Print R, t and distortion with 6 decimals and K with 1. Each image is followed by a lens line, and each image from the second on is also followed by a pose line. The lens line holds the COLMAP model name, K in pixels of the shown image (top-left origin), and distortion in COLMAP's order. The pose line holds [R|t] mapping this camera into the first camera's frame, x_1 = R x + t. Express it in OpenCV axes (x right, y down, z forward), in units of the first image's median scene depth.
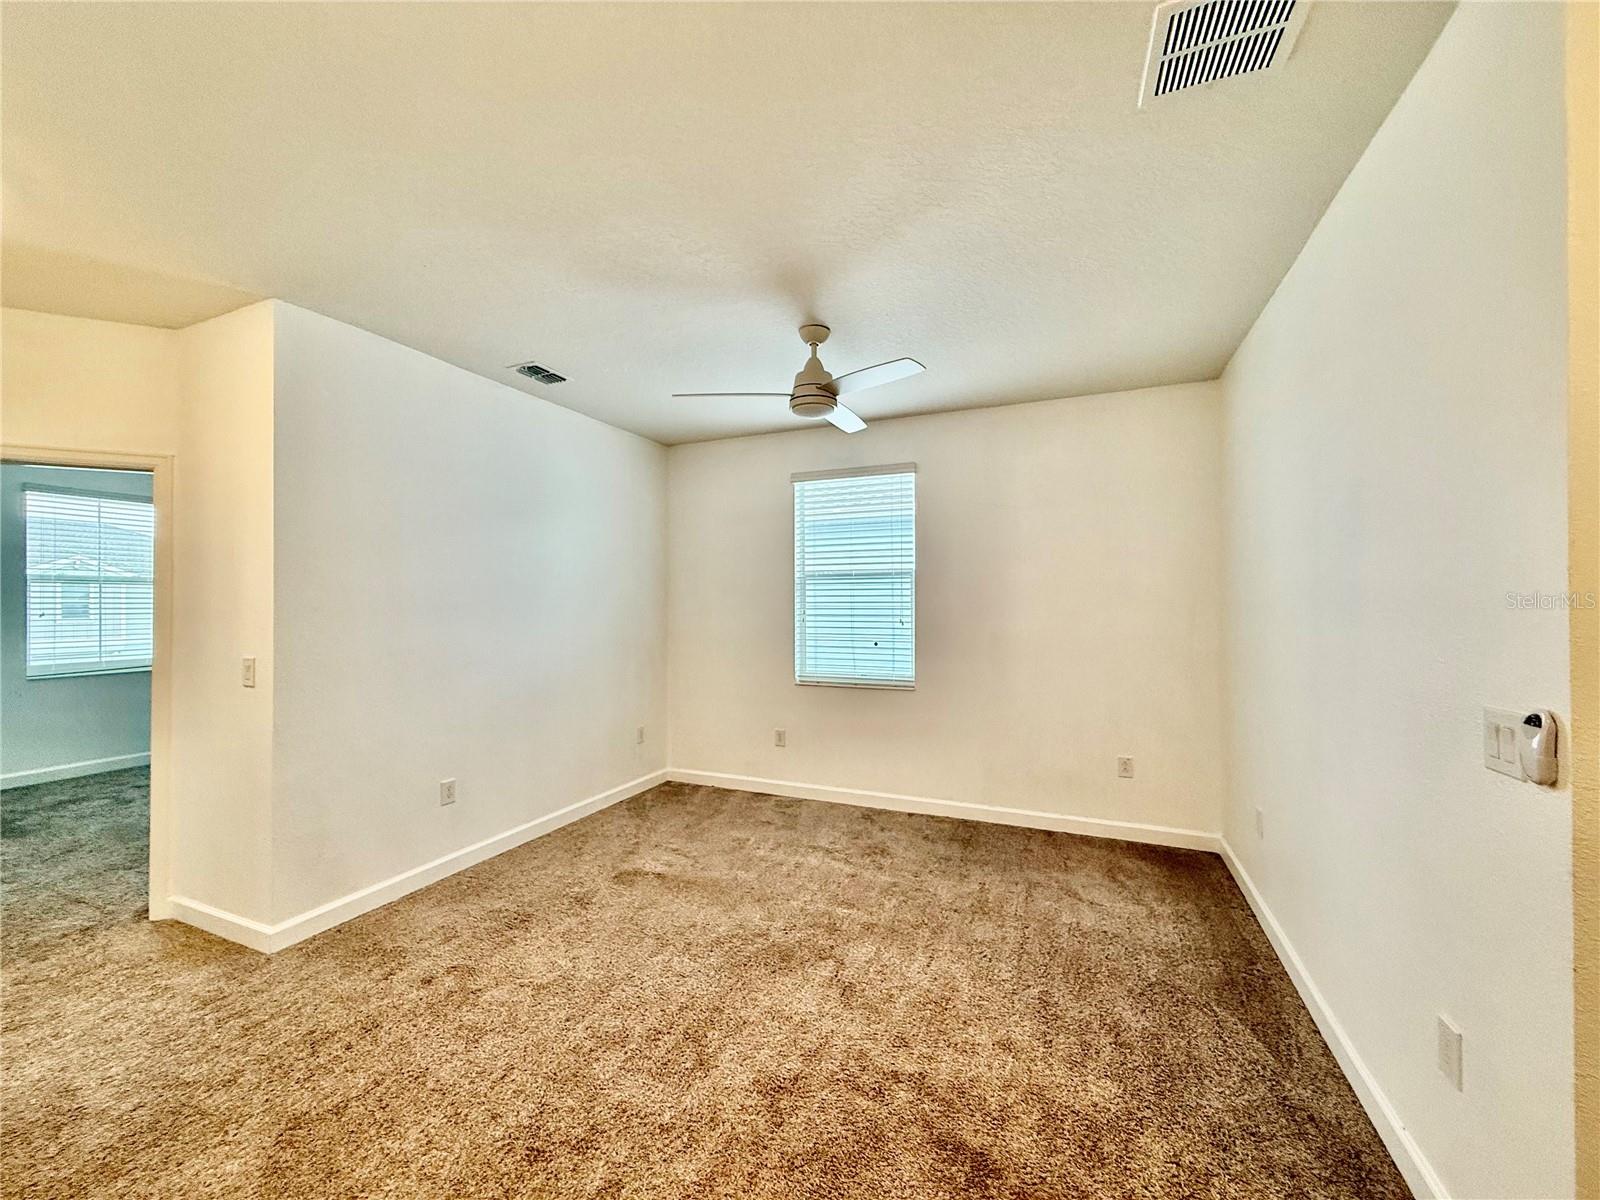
lens RADIAL K [[639.4, 0, 790.7], [0, 639.4, 596.3], [0, 0, 1]] dist [0.001045, 0.000016]
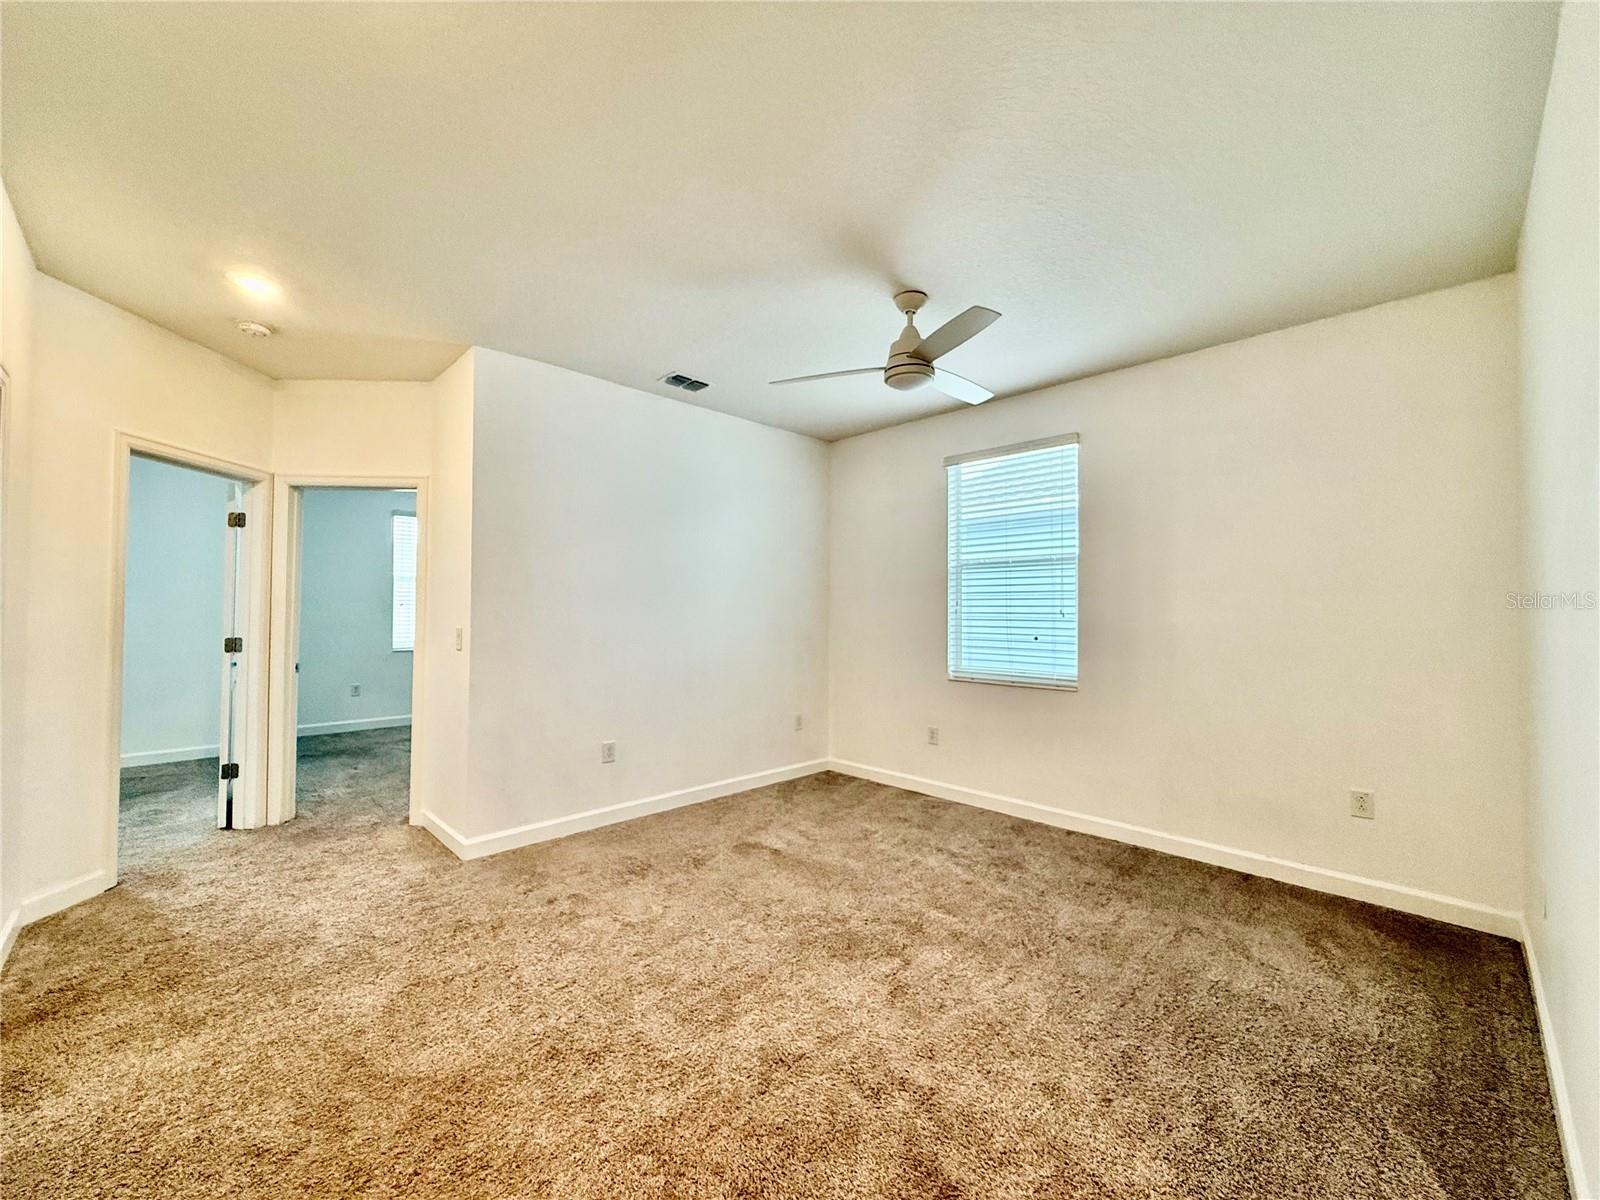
lens RADIAL K [[639.4, 0, 793.8], [0, 639.4, 598.2], [0, 0, 1]] dist [0.001045, 0.000016]
pose [[0.927099, -0.000295, -0.374815, 0.233902], [-0.004245, 0.999927, -0.011287, 0.044582], [0.374791, 0.012056, 0.927031, 0.056622]]
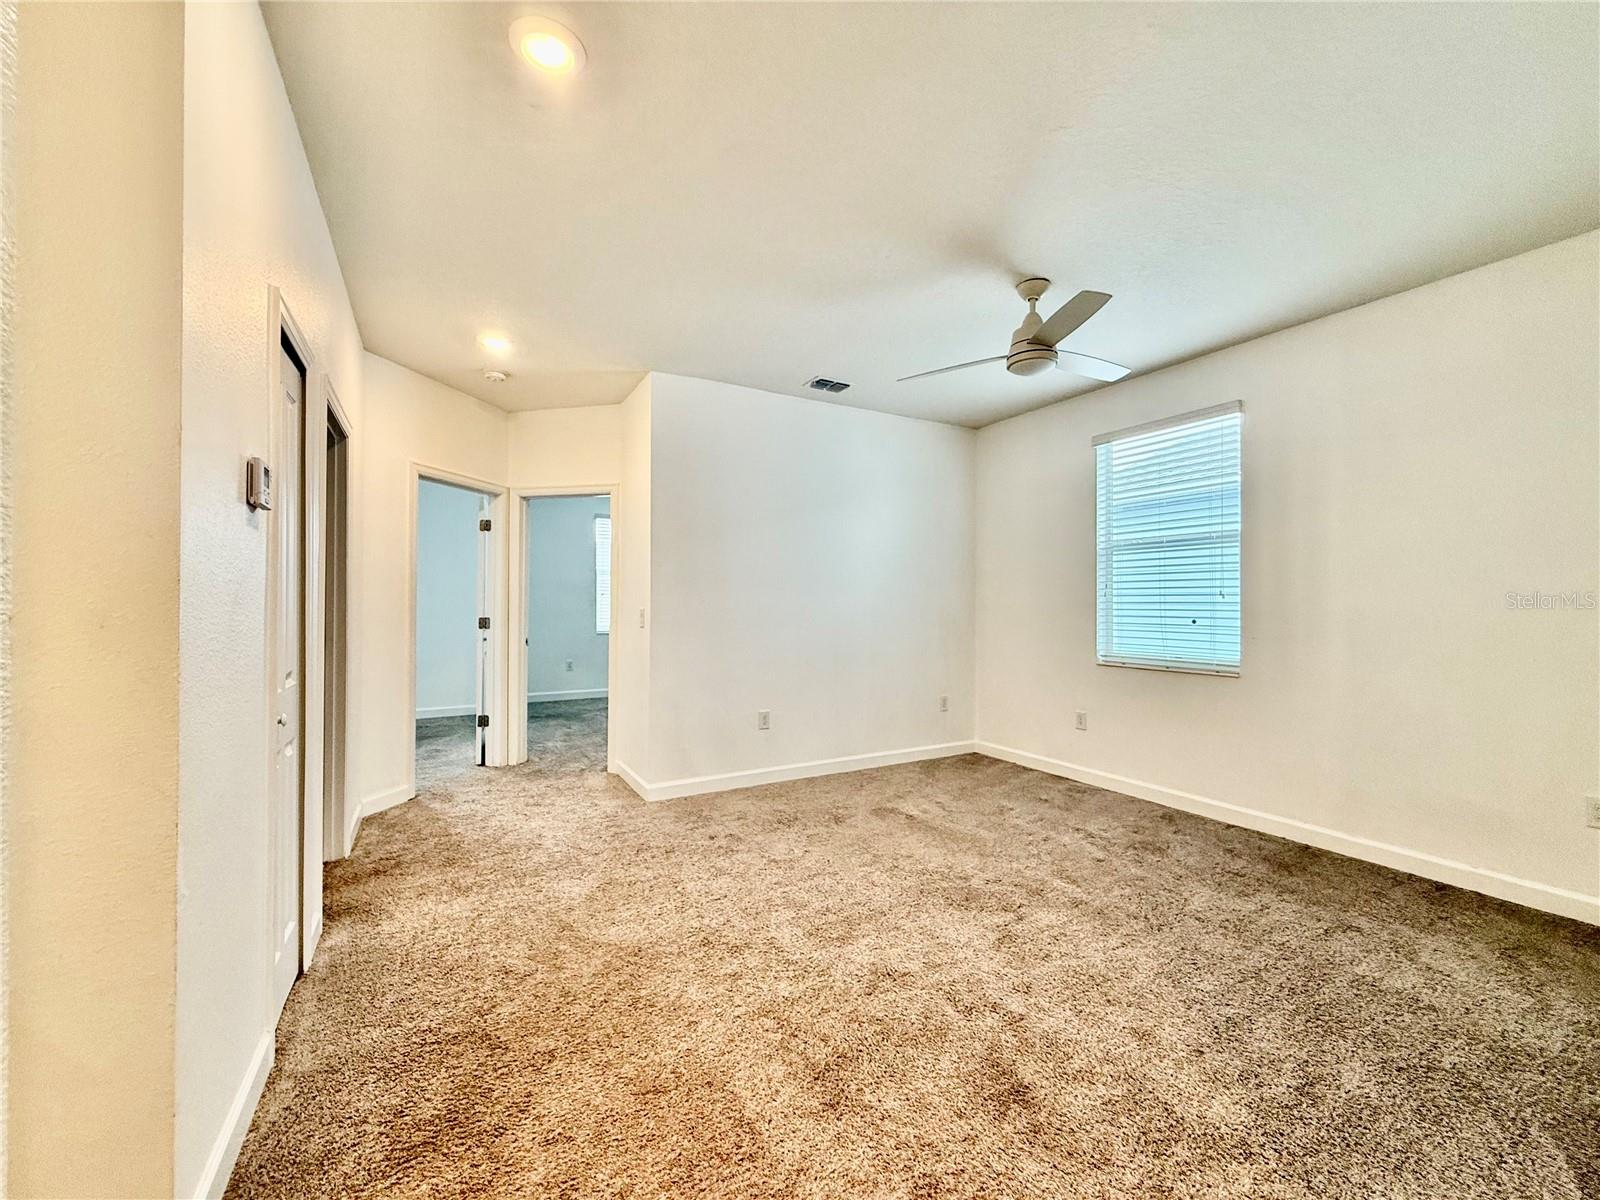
lens RADIAL K [[639.4, 0, 793.2], [0, 639.4, 597.0], [0, 0, 1]] dist [0.001045, 0.000016]
pose [[0.795897, -0.001386, -0.605430, 0.339101], [0.000598, 0.999999, -0.001503, 0.064683], [0.605432, 0.000834, 0.795897, -0.002177]]
